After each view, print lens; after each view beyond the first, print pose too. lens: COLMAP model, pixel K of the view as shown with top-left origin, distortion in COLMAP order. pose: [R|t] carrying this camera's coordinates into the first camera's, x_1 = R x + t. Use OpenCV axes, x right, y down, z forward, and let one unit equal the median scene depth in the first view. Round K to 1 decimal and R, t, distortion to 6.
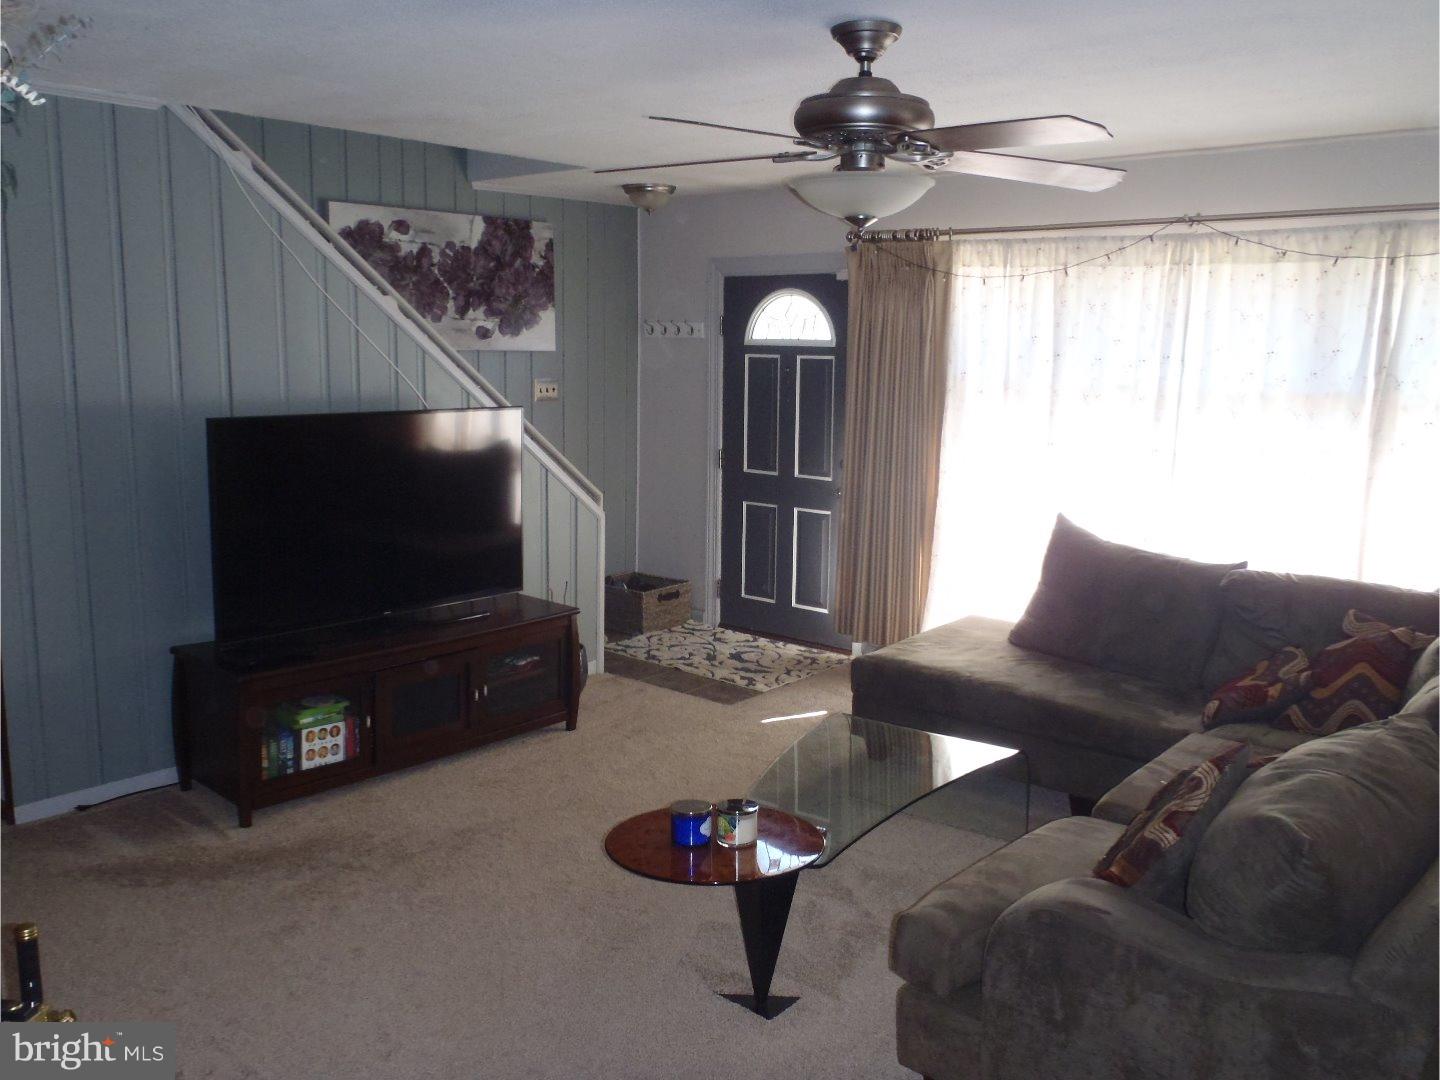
lens RADIAL K [[1181.2, 0, 724.8], [0, 1181.2, 543.3], [0, 0, 1]] dist [-0.081173, 0.060552]
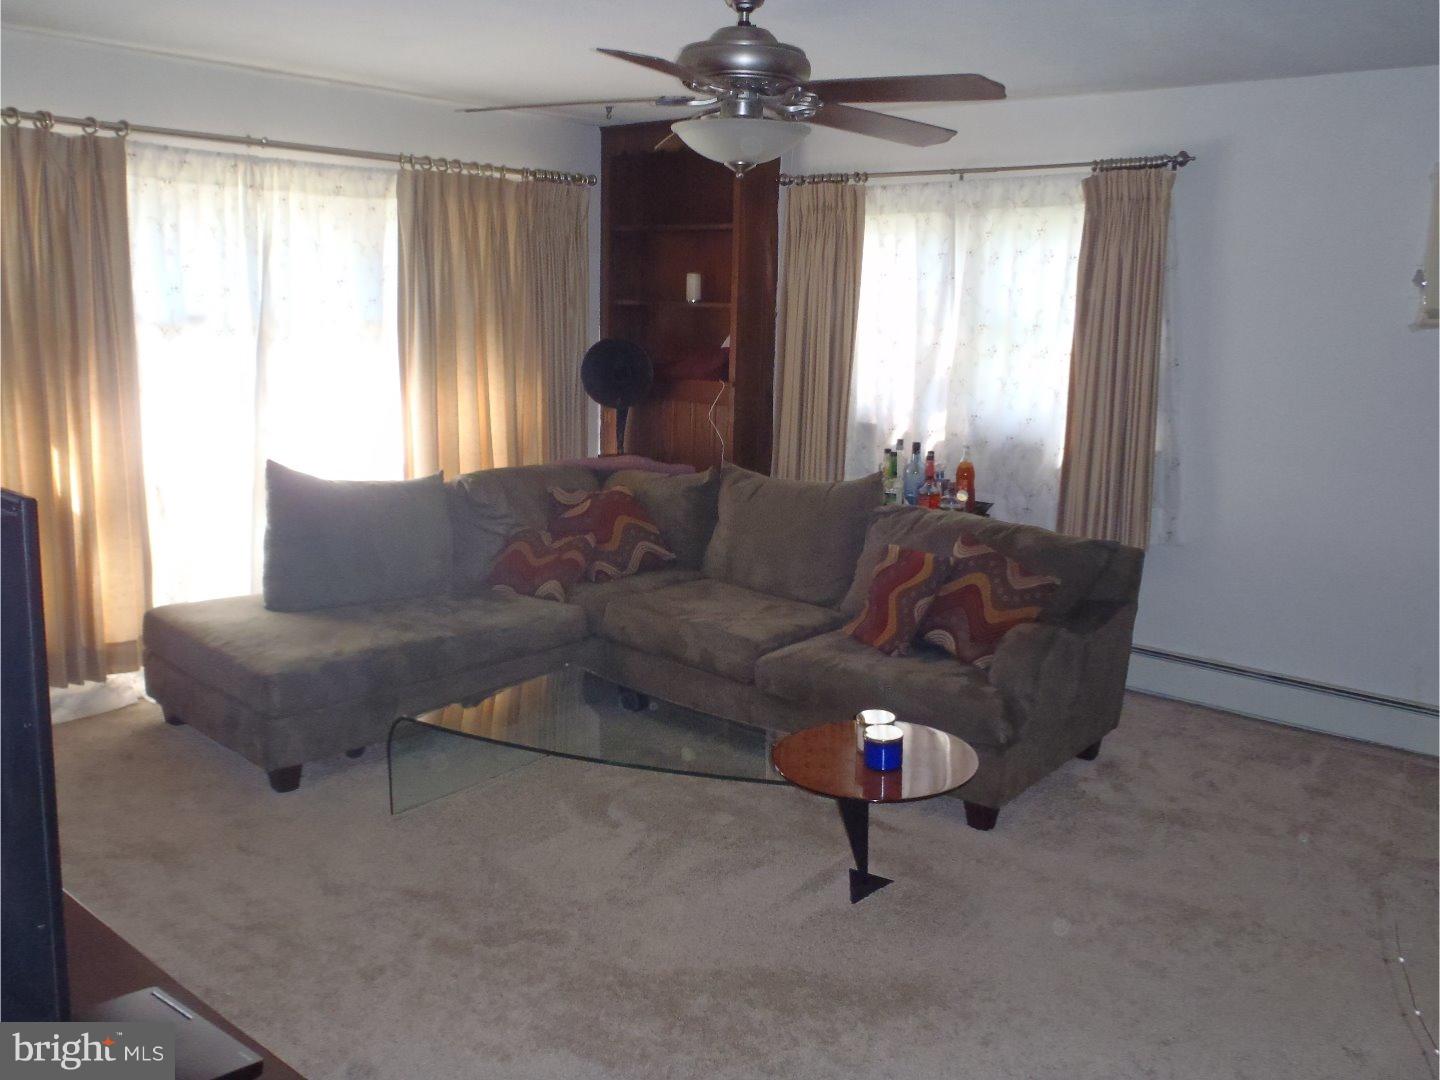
lens RADIAL K [[1181.2, 0, 724.8], [0, 1181.2, 543.3], [0, 0, 1]] dist [-0.081173, 0.060552]
pose [[-0.022996, -0.215727, 0.976183, -0.676721], [0.142005, 0.965836, 0.216786, -0.123375], [-0.989599, 0.143608, 0.008424, 0.728559]]
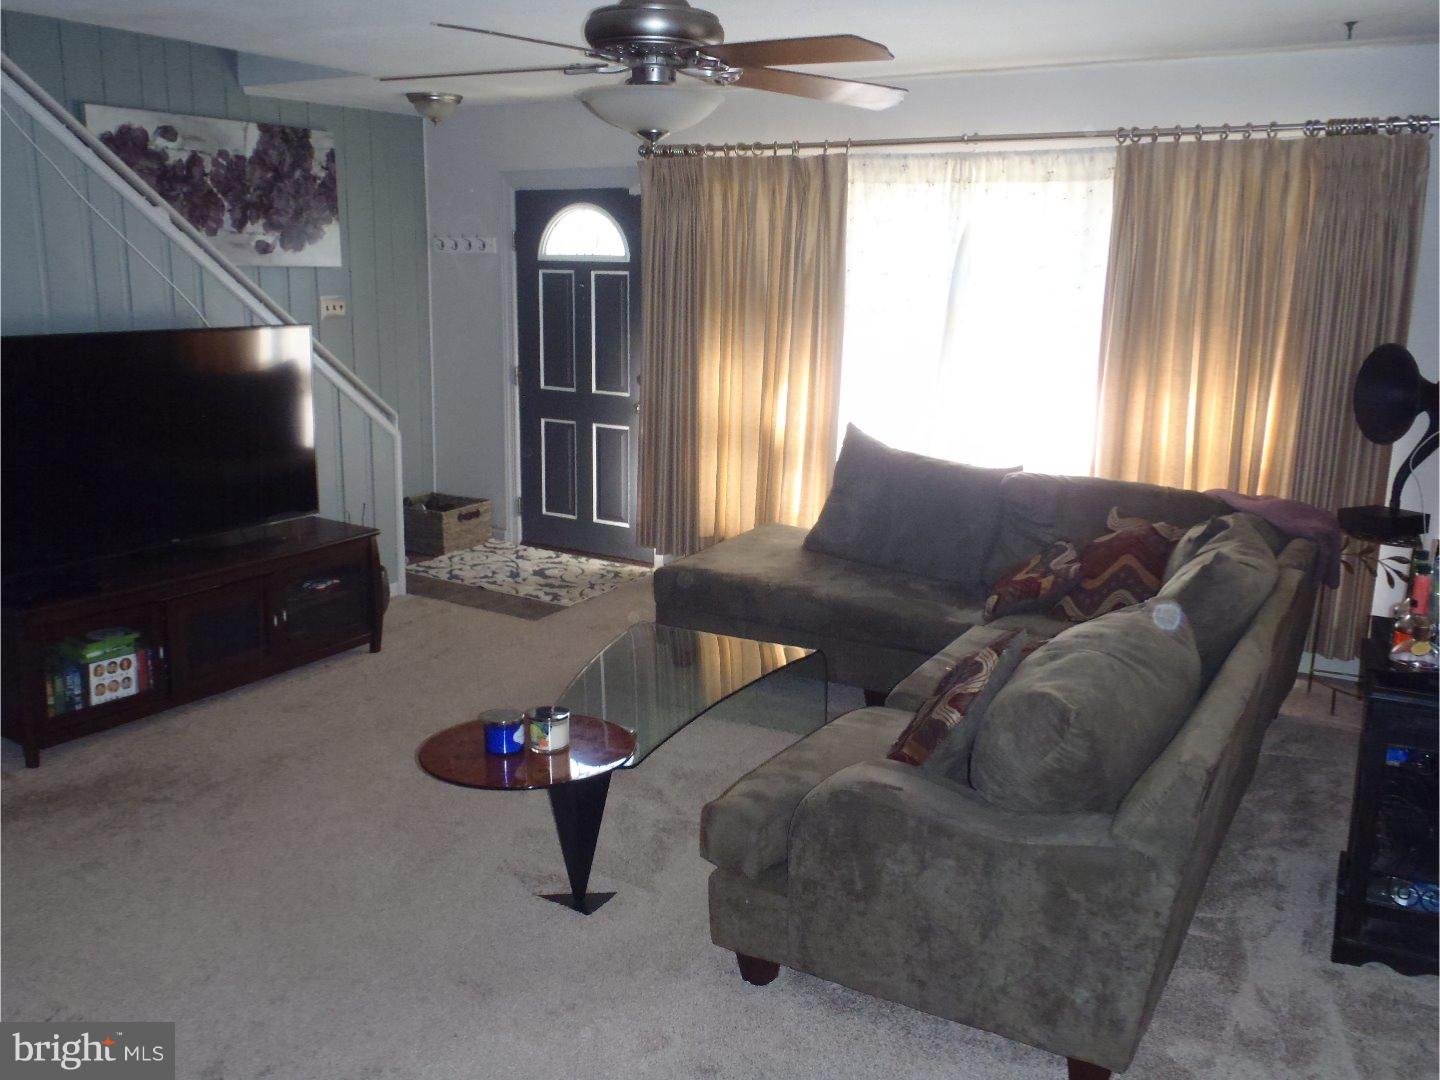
lens RADIAL K [[1204.7, 0, 720.0], [0, 1204.7, 540.0], [0, 0, 1]] dist [-0.070912, 0.058796]
pose [[0.985597, -0.033672, 0.165725, -0.009257], [0.023858, 0.997861, 0.060854, 0.010990], [-0.167420, -0.056024, 0.984293, -0.039365]]
